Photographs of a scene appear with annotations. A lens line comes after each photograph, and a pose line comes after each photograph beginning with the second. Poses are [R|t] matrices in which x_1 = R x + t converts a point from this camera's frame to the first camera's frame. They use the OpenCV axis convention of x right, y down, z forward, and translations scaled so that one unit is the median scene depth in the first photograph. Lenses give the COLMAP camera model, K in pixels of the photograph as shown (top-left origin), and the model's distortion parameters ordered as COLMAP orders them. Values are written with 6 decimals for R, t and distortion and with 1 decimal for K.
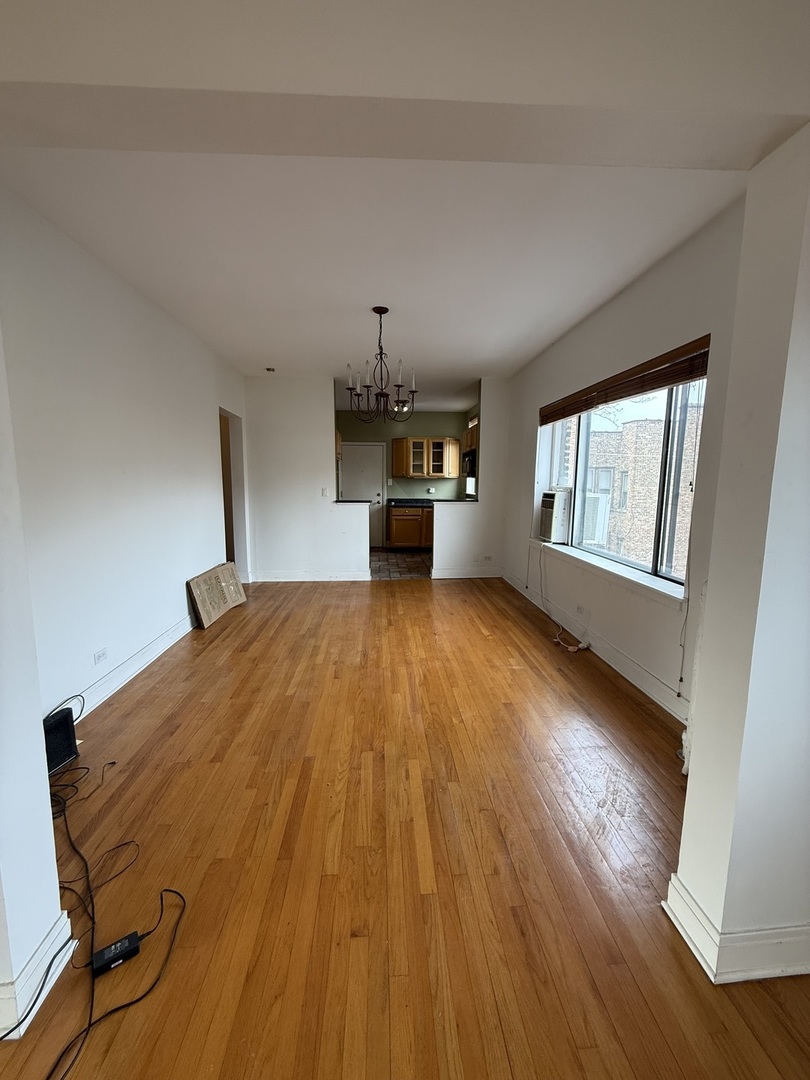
lens RADIAL K [[430.3, 0, 409.3], [0, 430.3, 538.5], [0, 0, 1]] dist [0.001135, -0.000141]
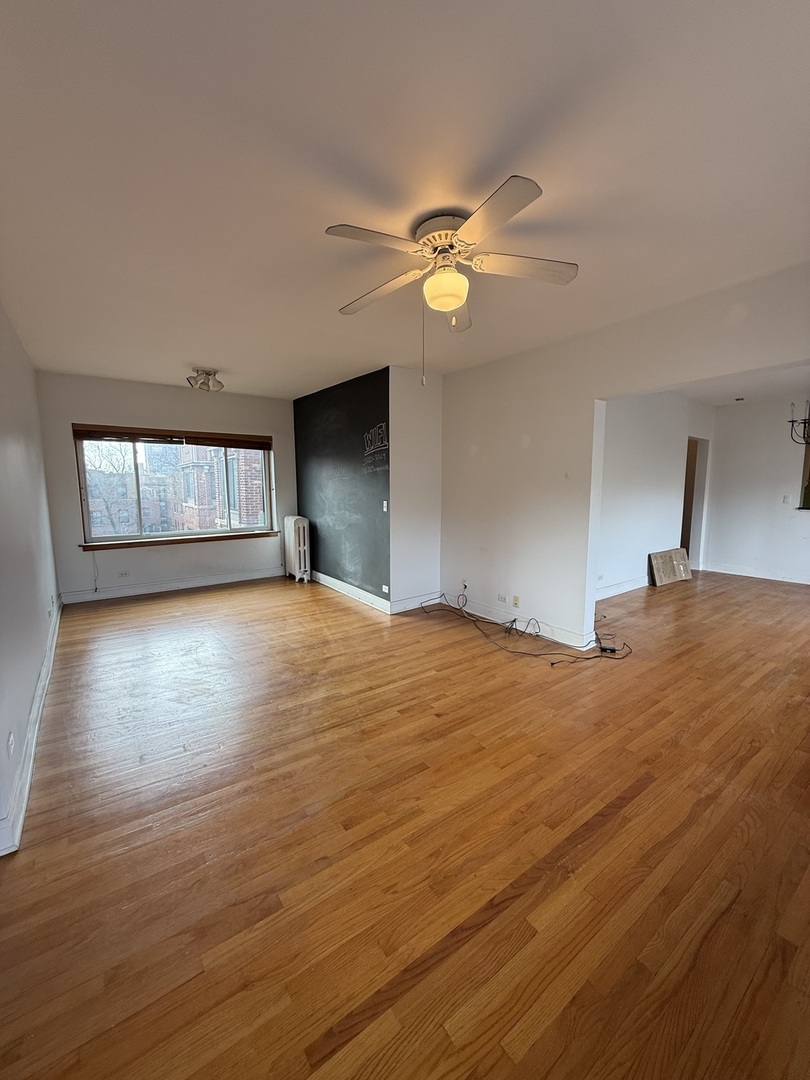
lens RADIAL K [[430.3, 0, 407.1], [0, 430.3, 538.4], [0, 0, 1]] dist [0.001135, -0.000141]
pose [[0.533691, 0.095069, -0.840319, 0.321744], [-0.106859, 0.993278, 0.044508, 0.066944], [0.838901, 0.066042, 0.540263, -0.585420]]
